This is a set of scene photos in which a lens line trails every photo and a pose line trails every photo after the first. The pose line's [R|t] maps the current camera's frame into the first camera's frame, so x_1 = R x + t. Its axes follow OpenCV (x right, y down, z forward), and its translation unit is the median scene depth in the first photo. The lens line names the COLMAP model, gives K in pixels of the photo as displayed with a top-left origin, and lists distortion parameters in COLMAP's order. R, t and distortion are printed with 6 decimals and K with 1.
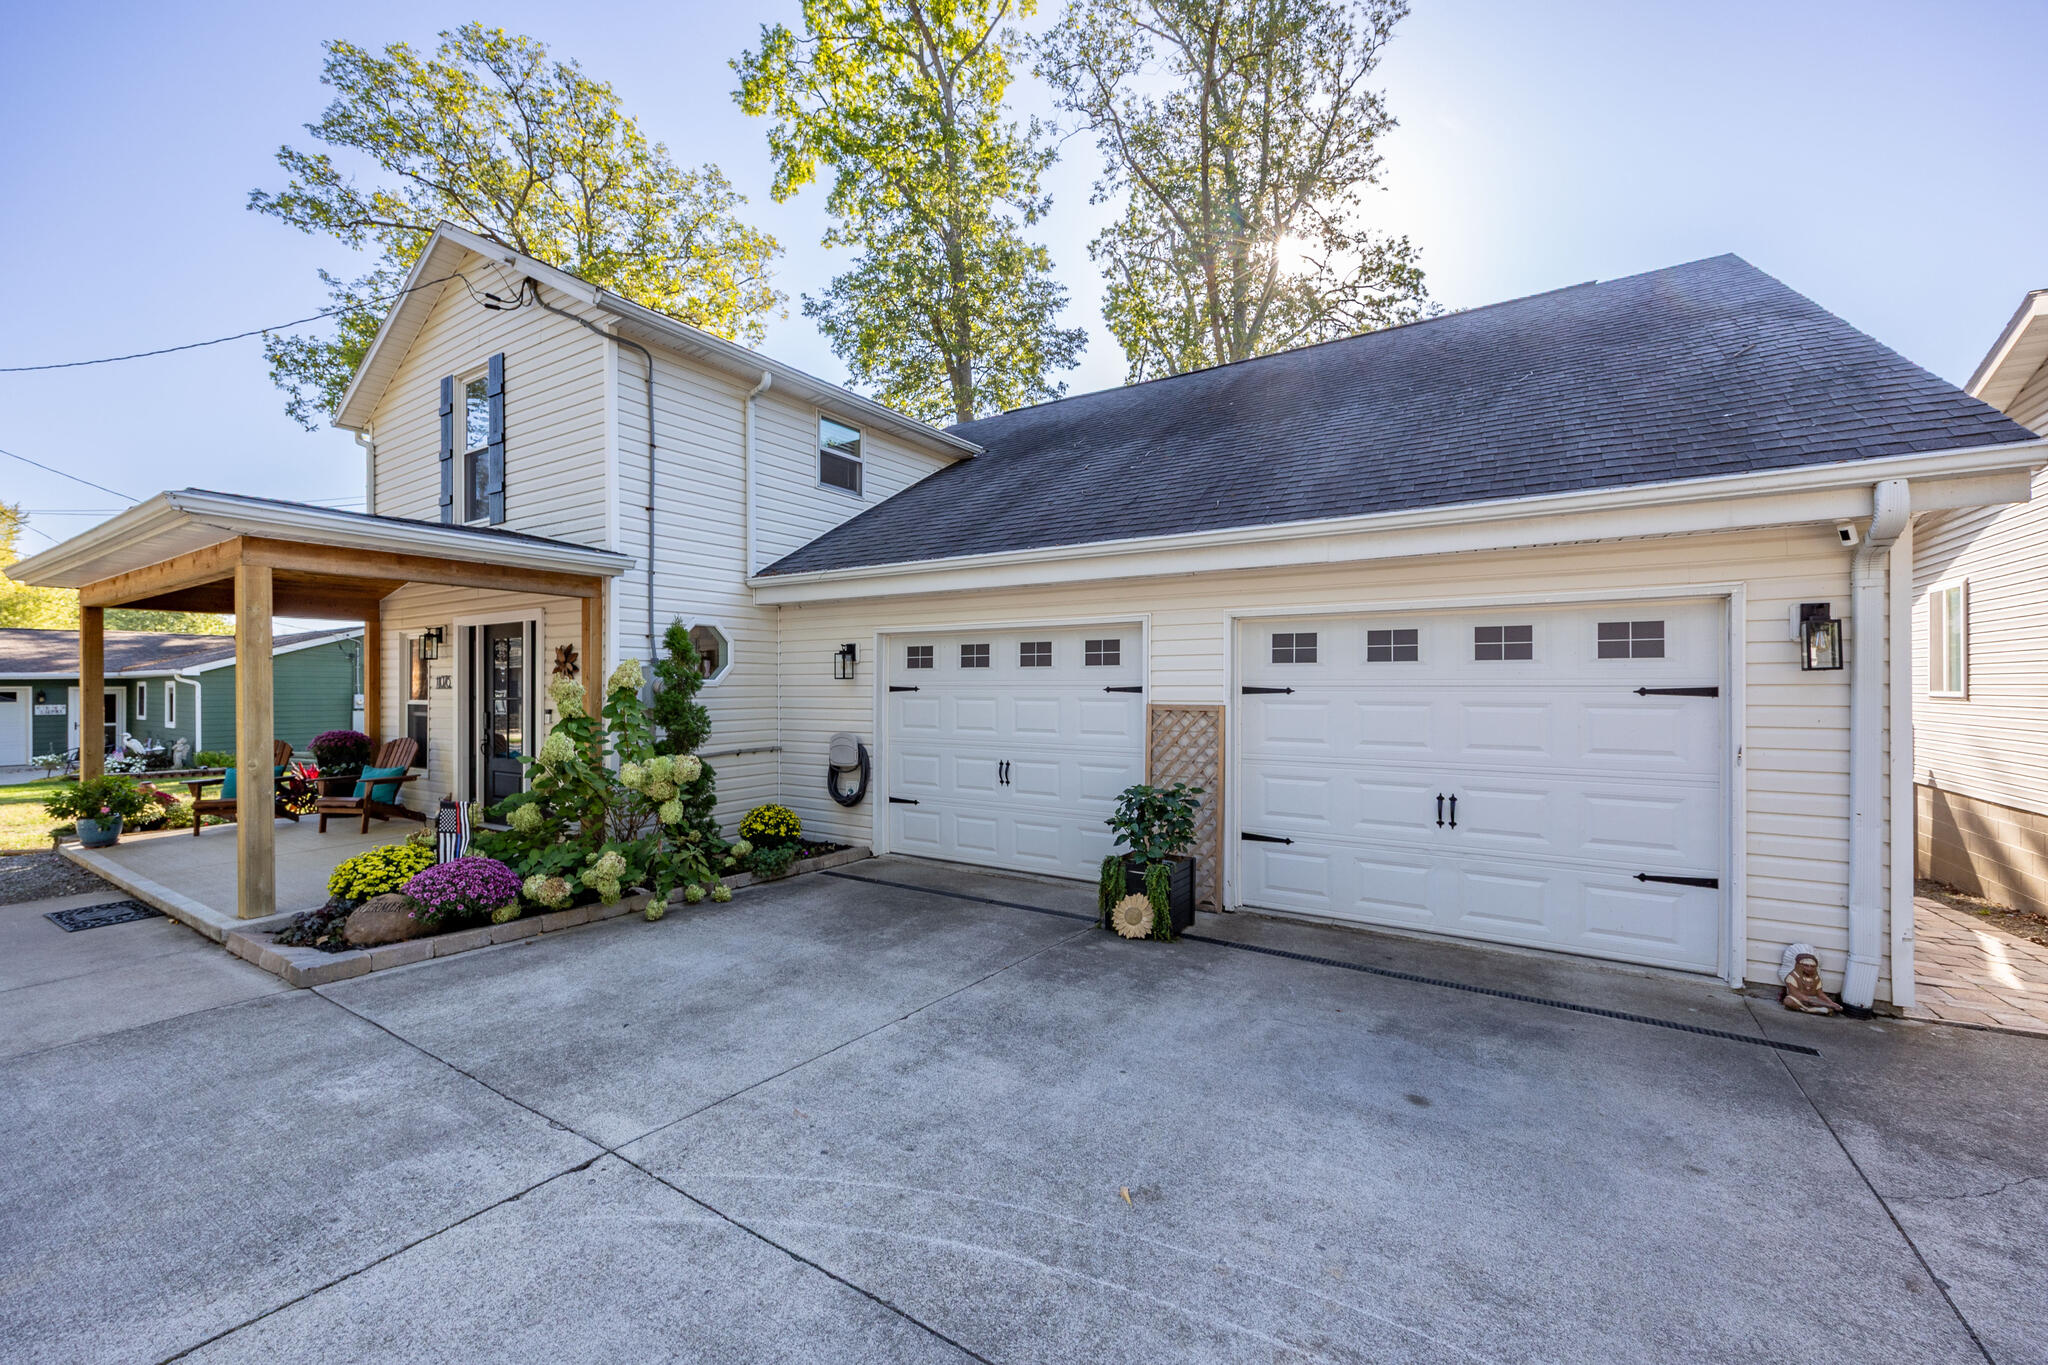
lens RADIAL K [[809.3, 0, 1050.1], [0, 809.3, 682.2], [0, 0, 1]] dist [-0.000735, -0.000191]
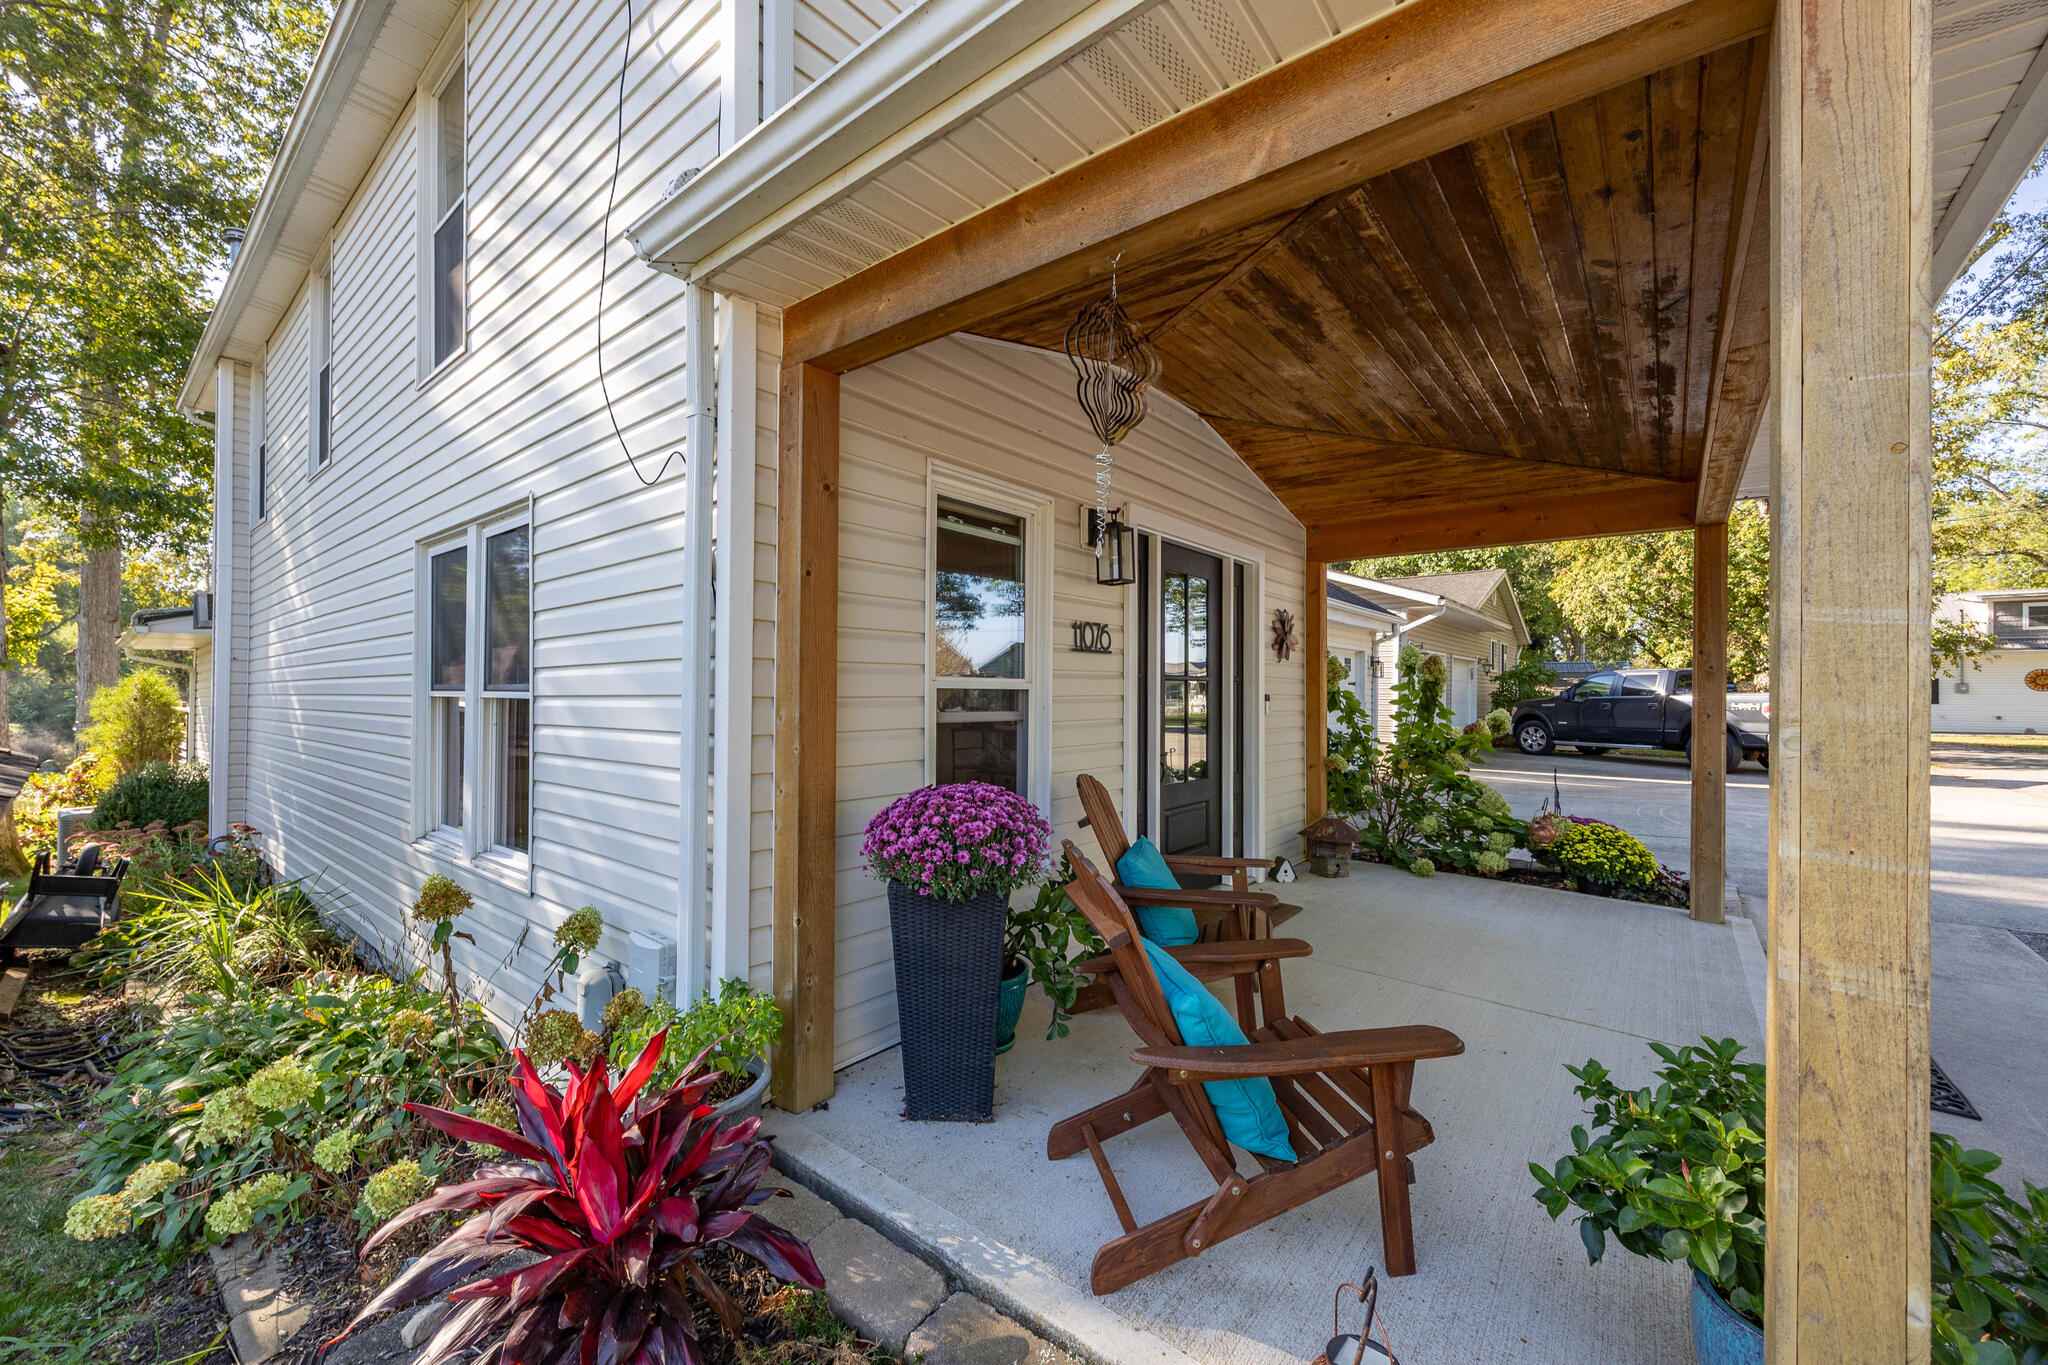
lens RADIAL K [[790.8, 0, 1026.4], [0, 790.8, 685.8], [0, 0, 1]] dist [-0.001737, 0.000183]
pose [[0.126477, 0.011445, 0.991904, -1.847039], [-0.006738, 0.999920, -0.010678, 0.048471], [-0.991947, -0.005333, 0.126544, 1.542118]]
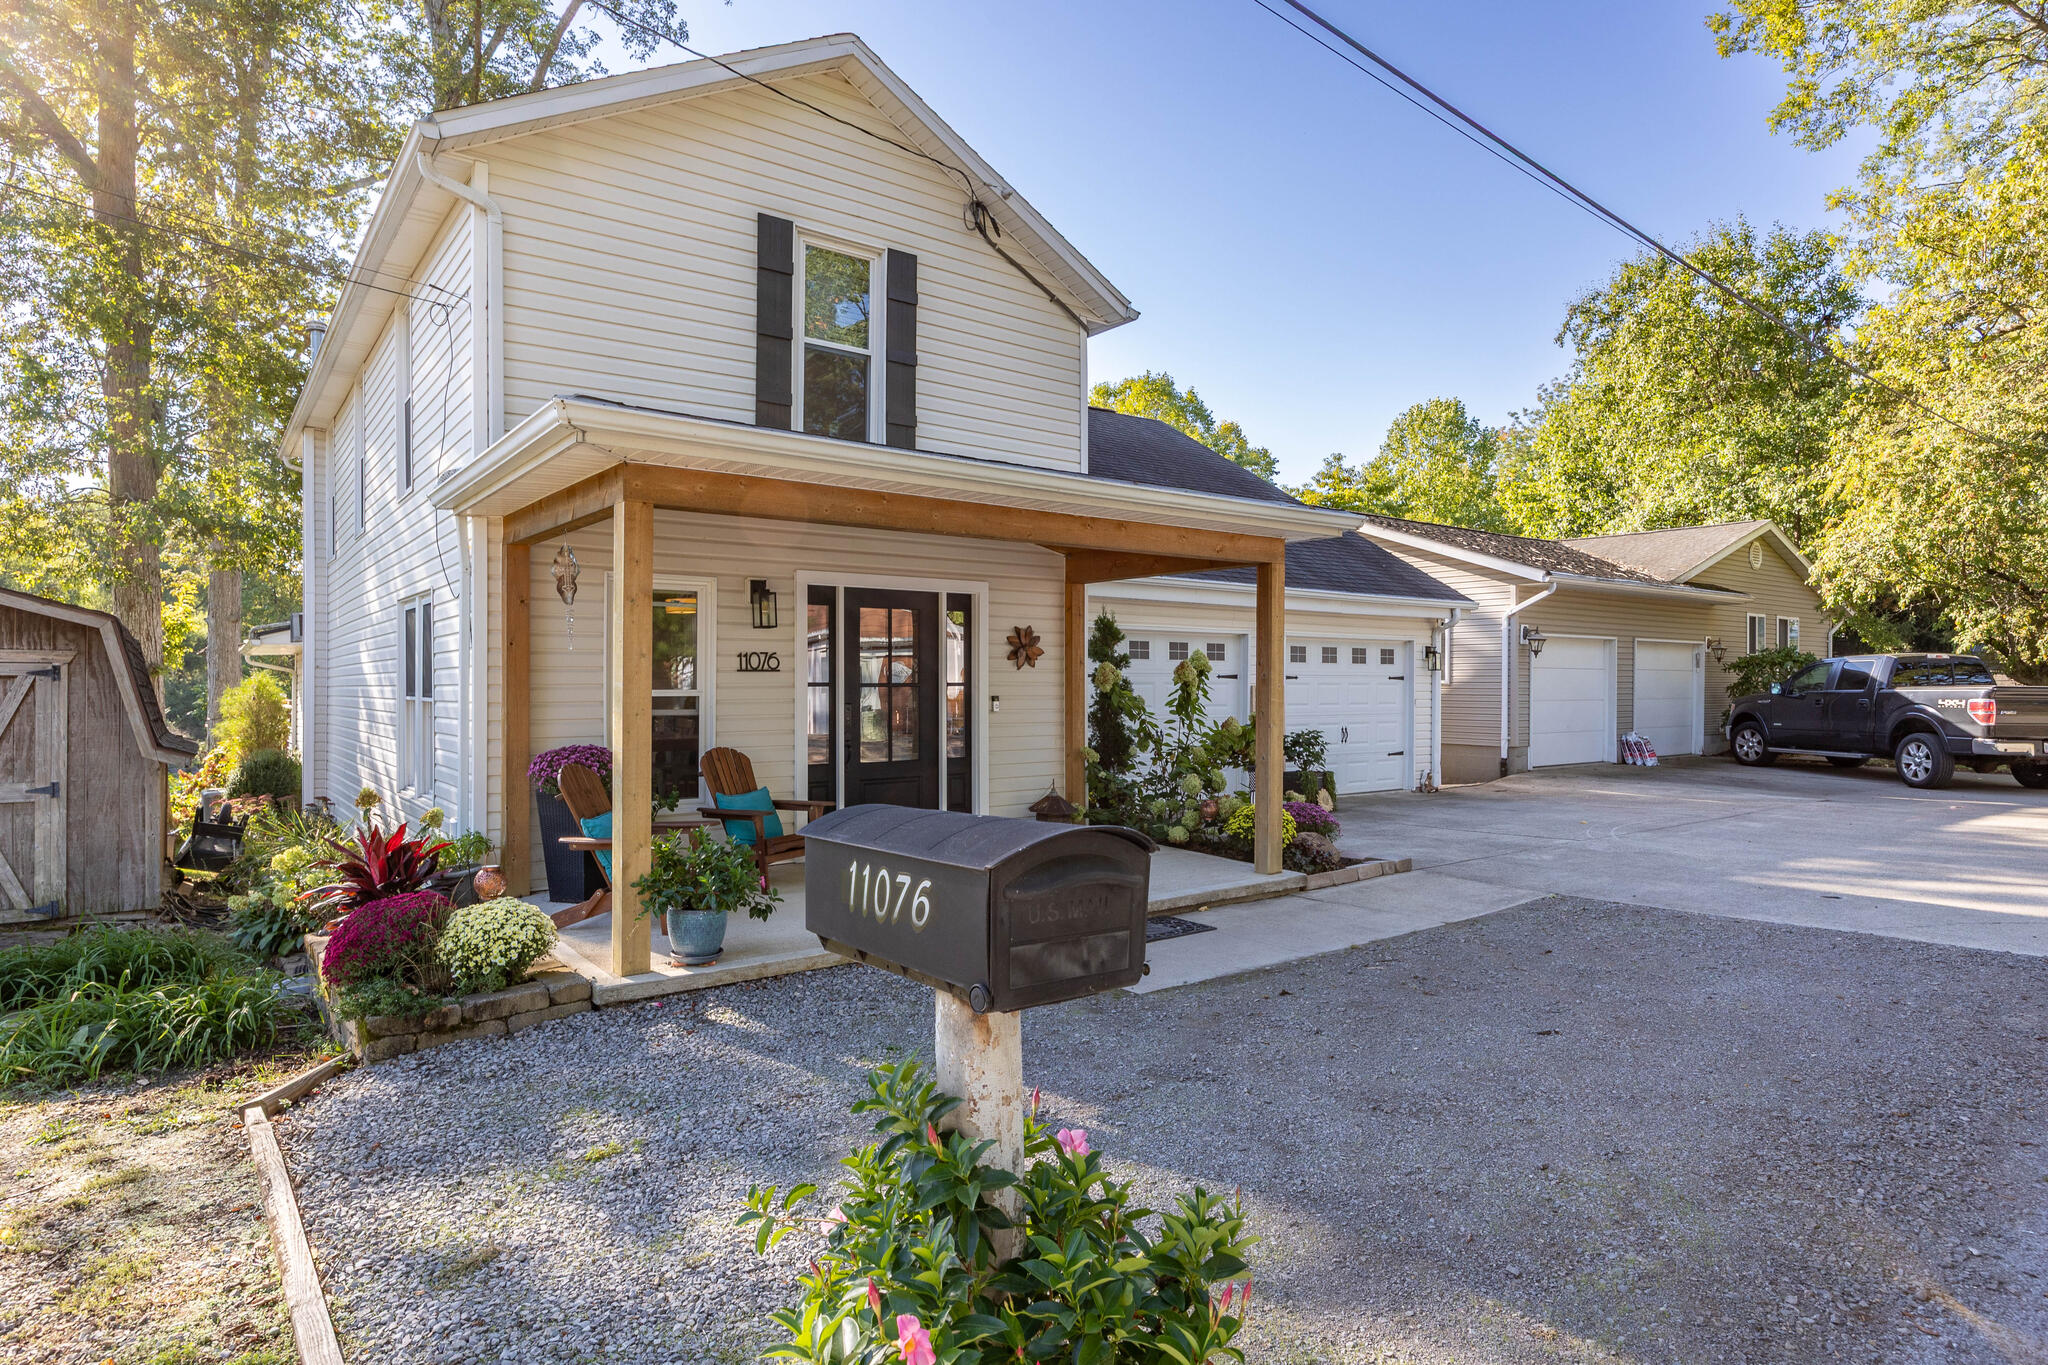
lens RADIAL K [[1108.4, 0, 1078.9], [0, 1108.4, 683.0], [0, 0, 1]] dist [-0.003053, -0.000716]
pose [[0.327183, 0.001377, 0.944960, -2.414758], [-0.002808, 0.999996, -0.000486, 0.027275], [-0.944957, -0.002494, 0.327185, 0.695187]]
